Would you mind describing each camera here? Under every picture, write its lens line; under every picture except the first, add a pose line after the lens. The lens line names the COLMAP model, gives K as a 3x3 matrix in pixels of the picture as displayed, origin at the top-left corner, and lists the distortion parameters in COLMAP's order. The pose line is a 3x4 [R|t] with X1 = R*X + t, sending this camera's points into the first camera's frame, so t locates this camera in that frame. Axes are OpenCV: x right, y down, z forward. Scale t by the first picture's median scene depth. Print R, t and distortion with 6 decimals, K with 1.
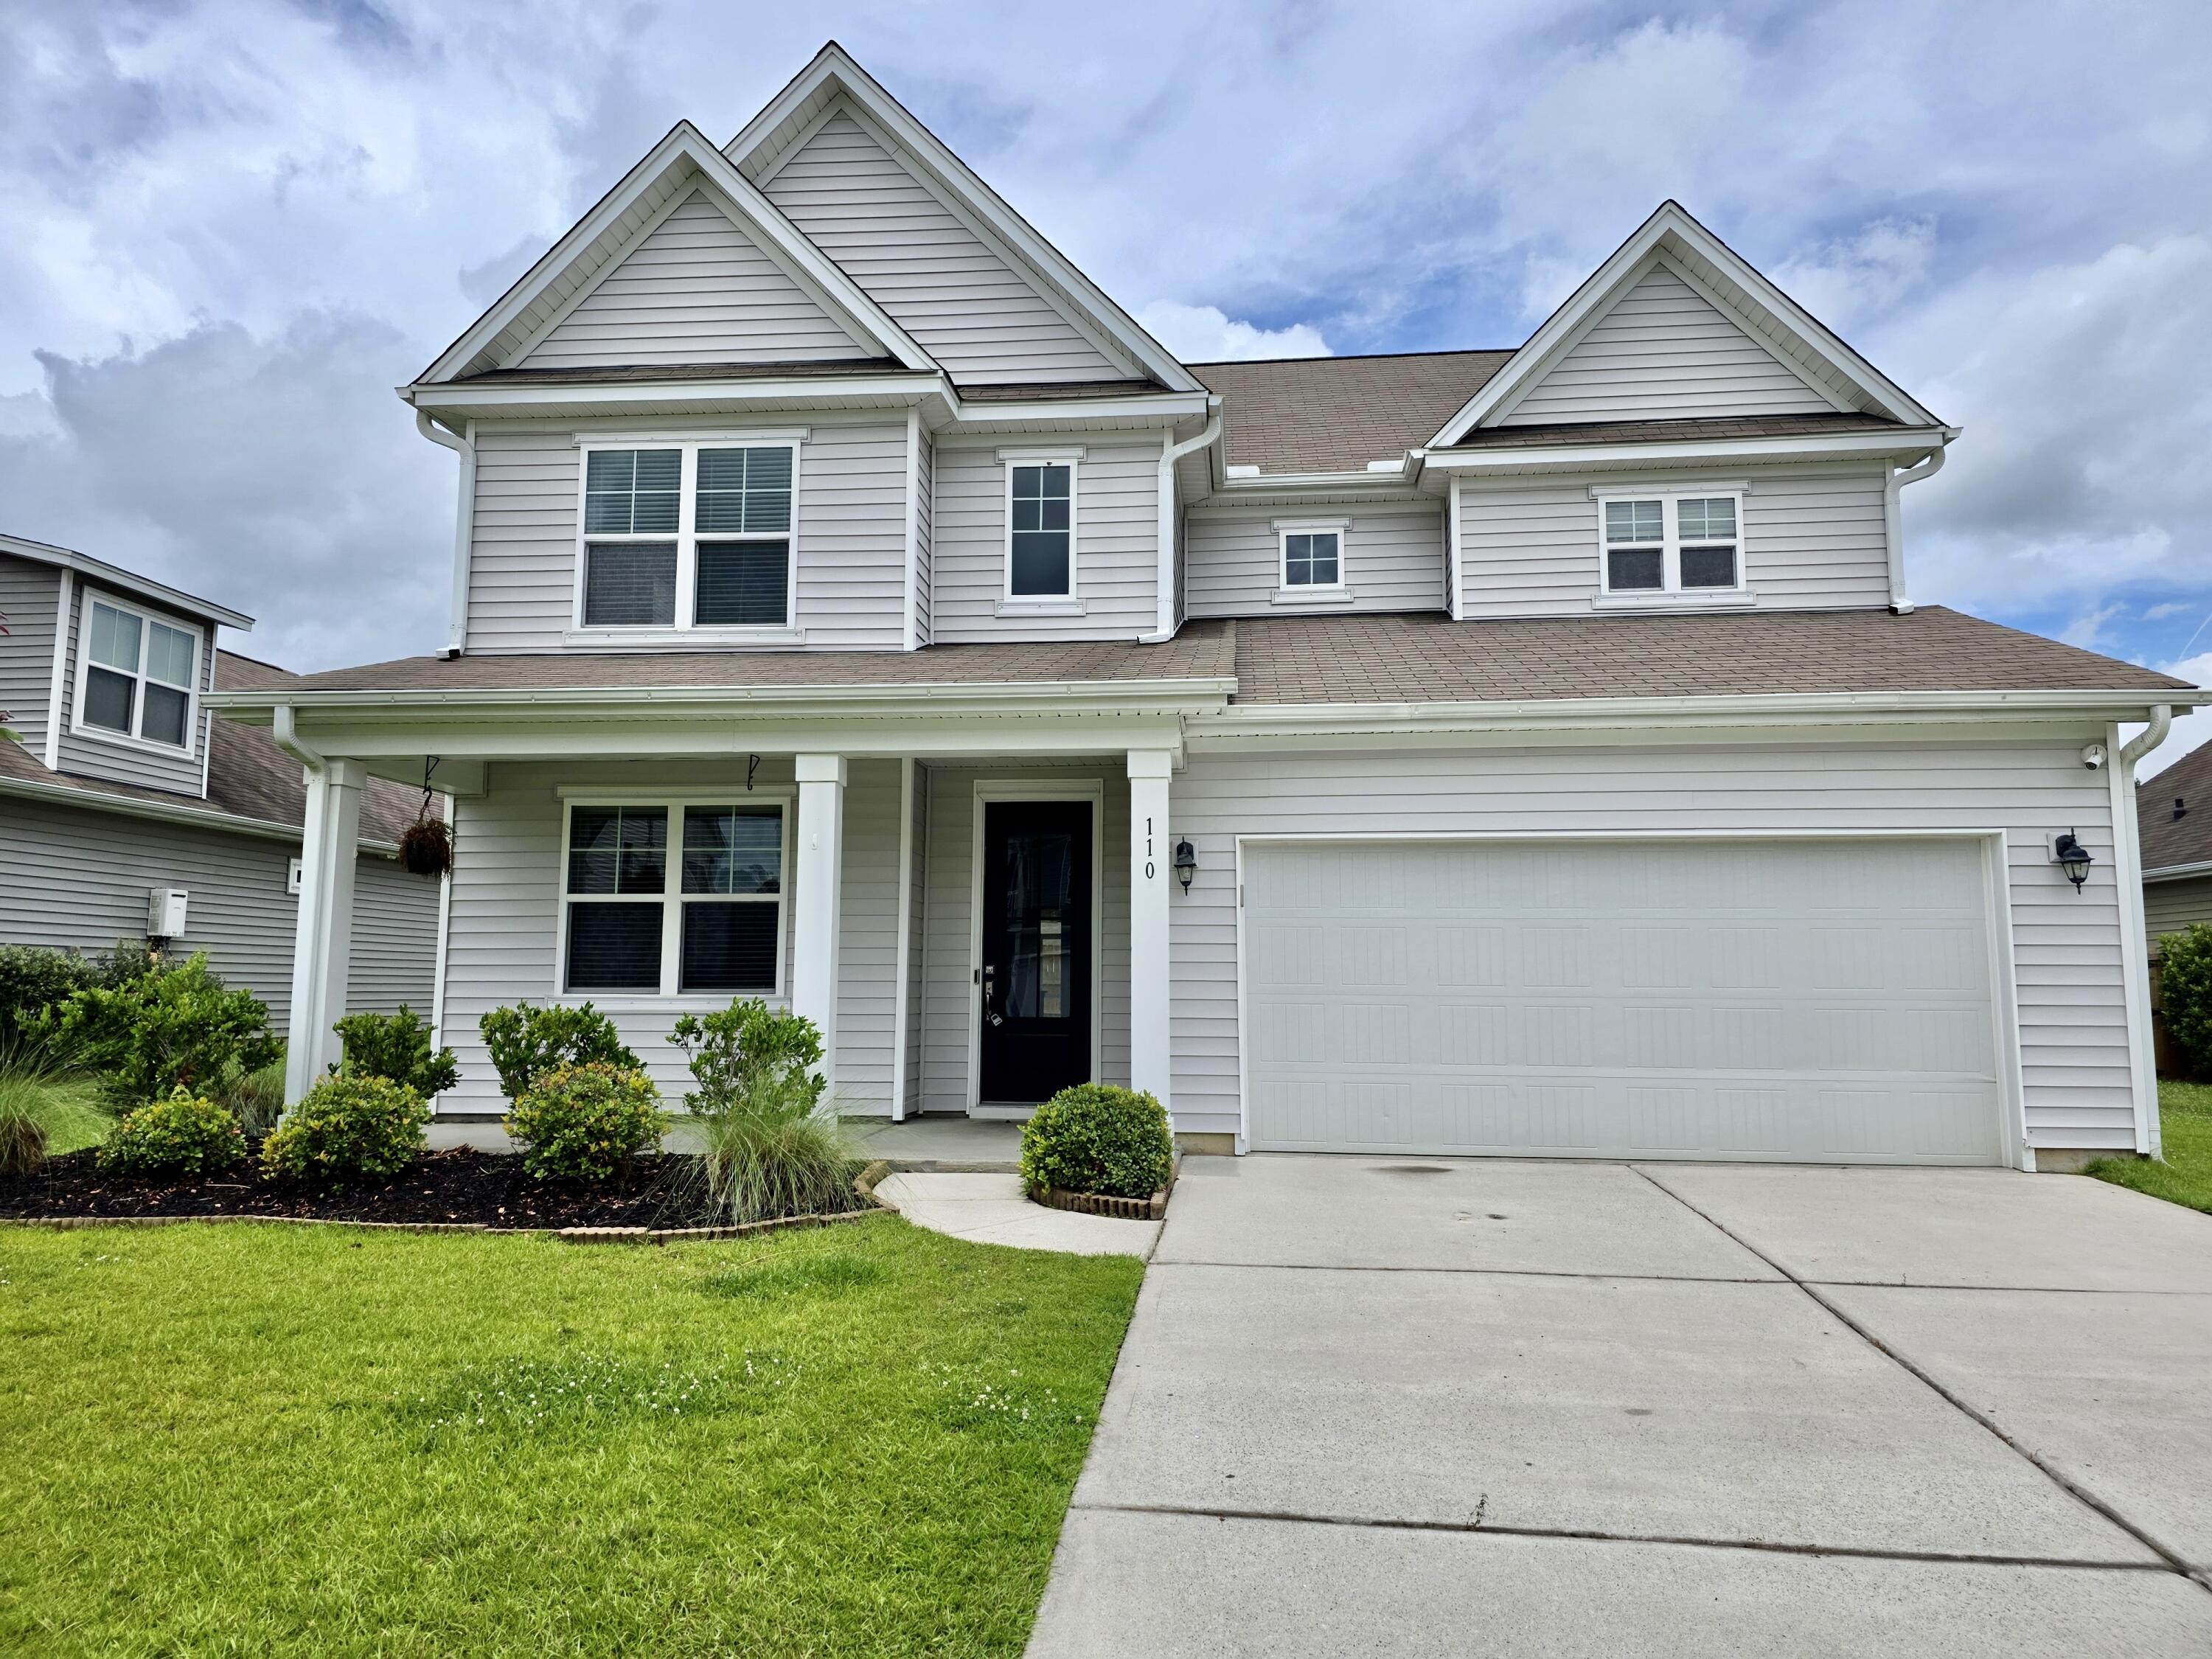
lens RADIAL K [[1467.1, 0, 1099.5], [0, 1467.1, 828.1], [0, 0, 1]] dist [0.061864, -0.054679]
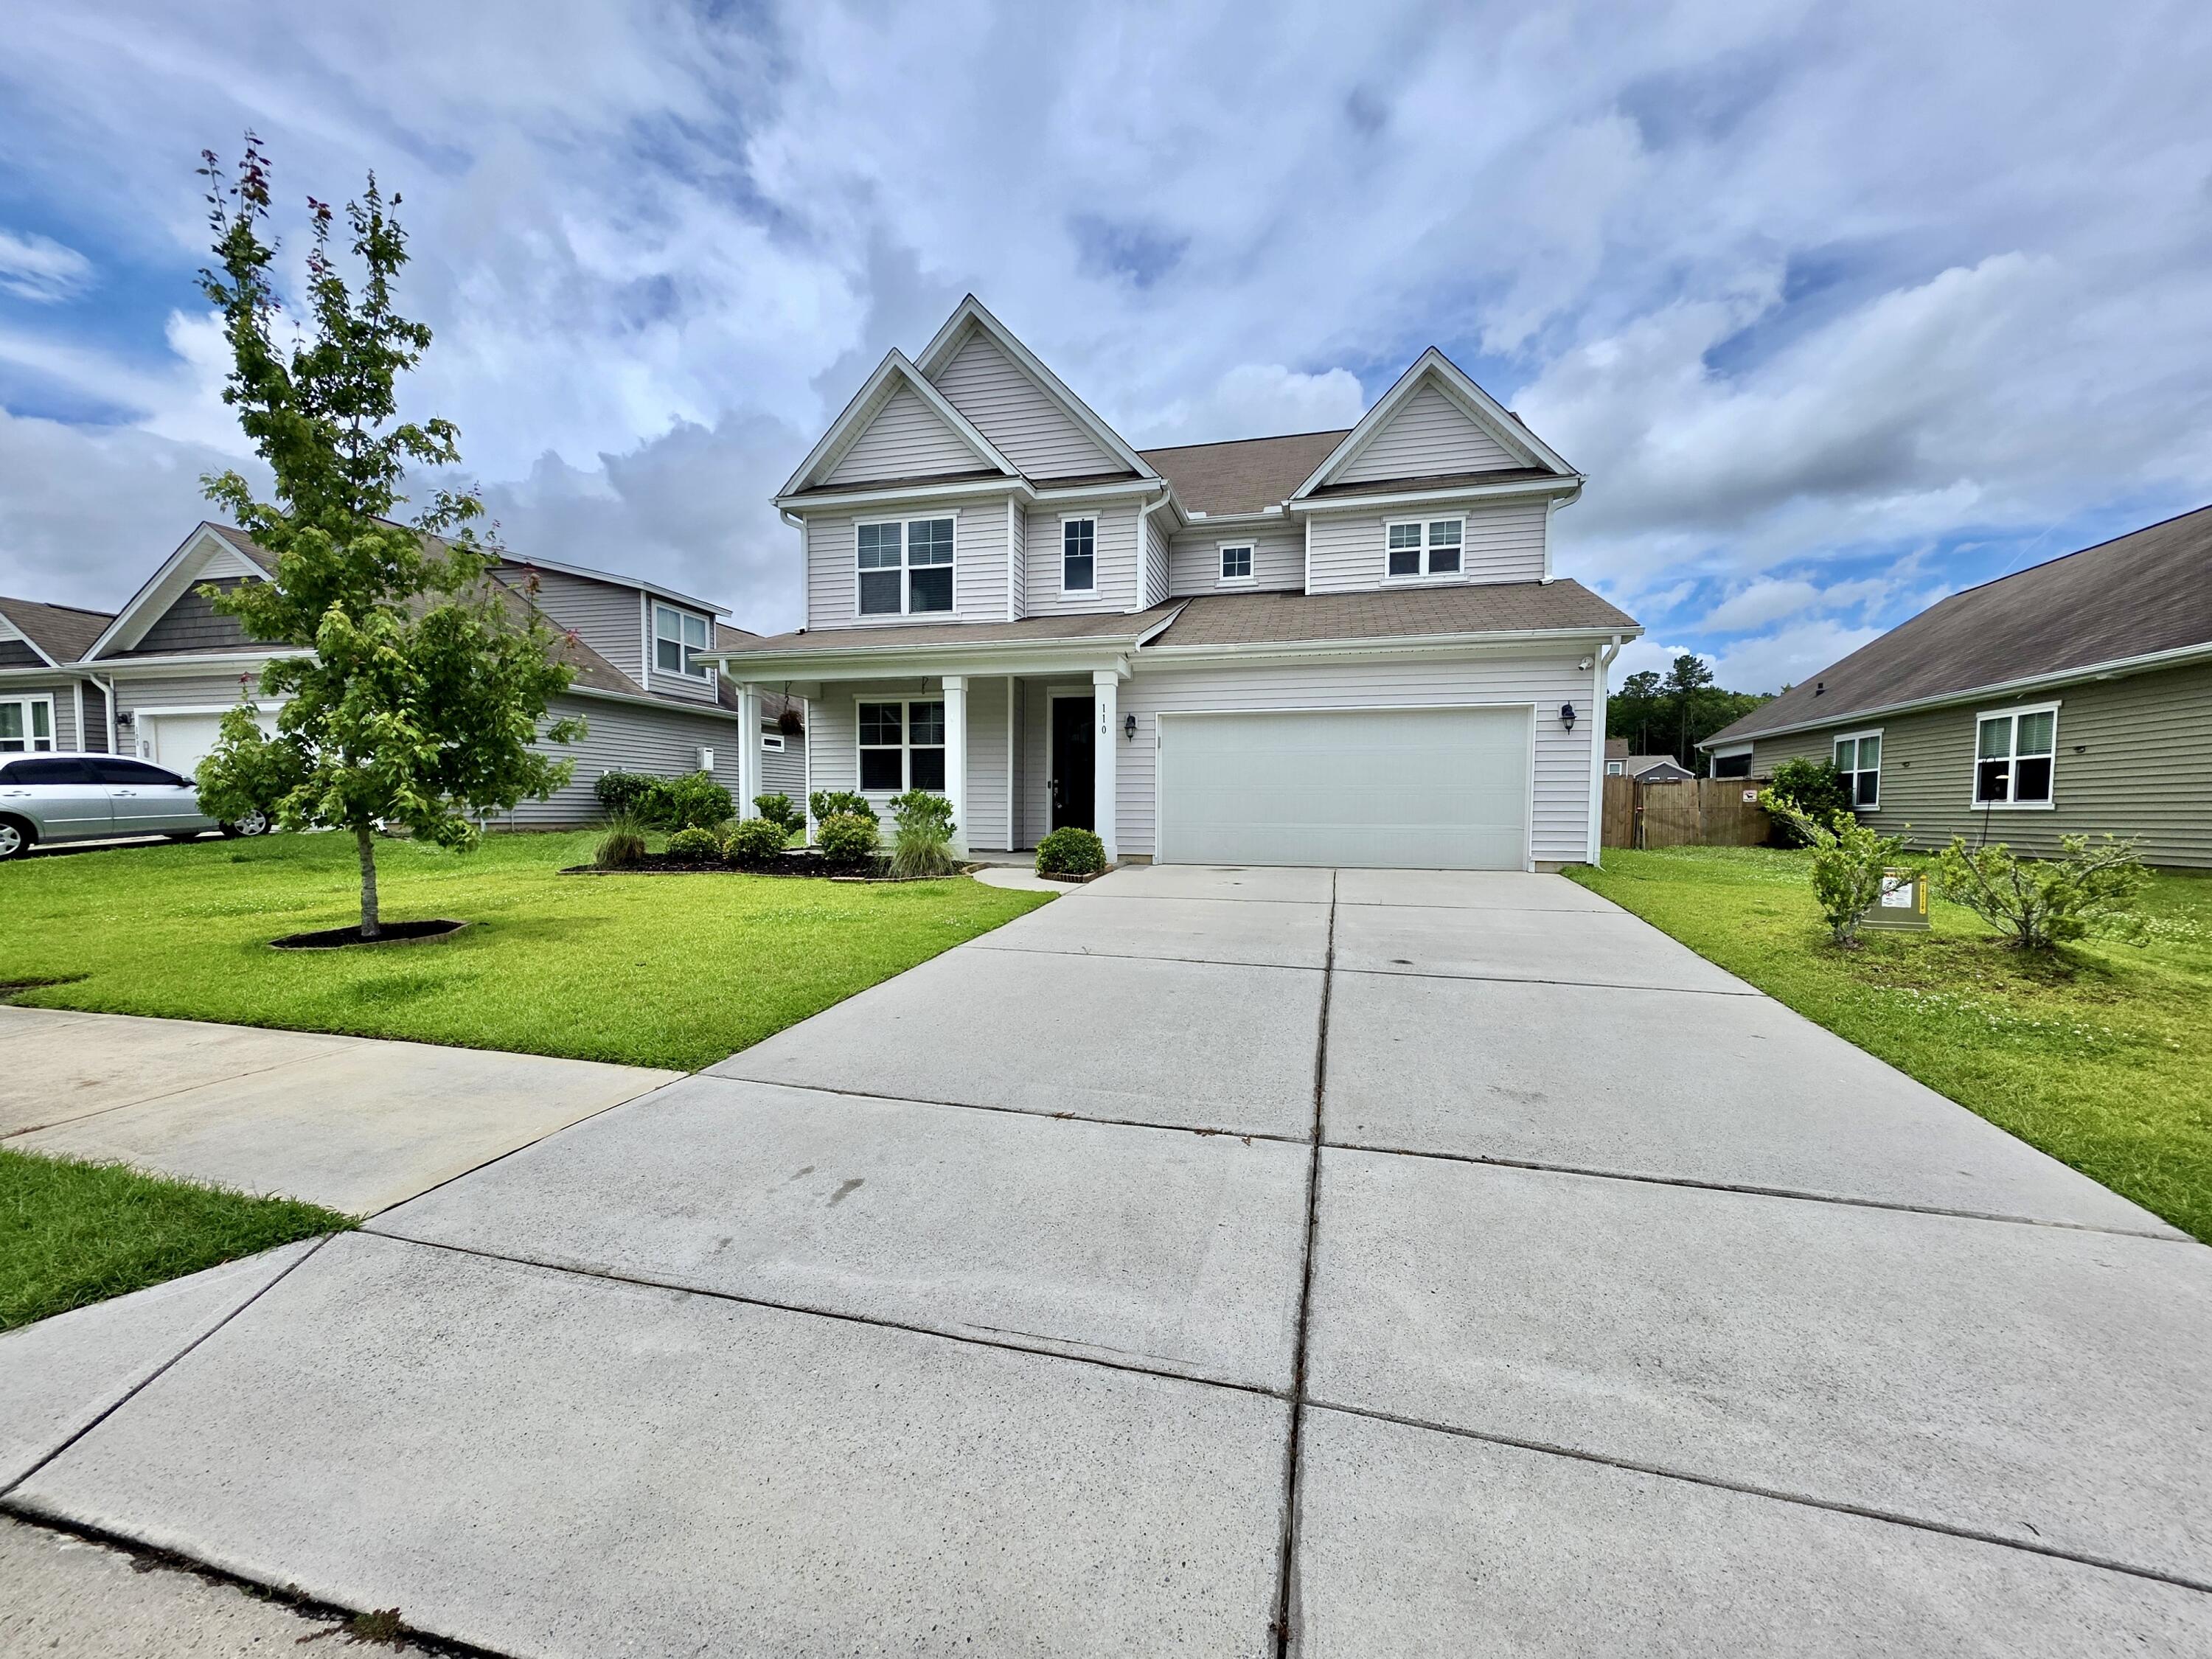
lens RADIAL K [[882.8, 0, 1105.5], [0, 882.8, 866.4], [0, 0, 1]] dist [0.000842, 0.002187]
pose [[0.988025, 0.011190, -0.153885, 0.185224], [0.015098, 0.985568, 0.168608, 0.007105], [0.153551, -0.168912, 0.973597, -0.211499]]
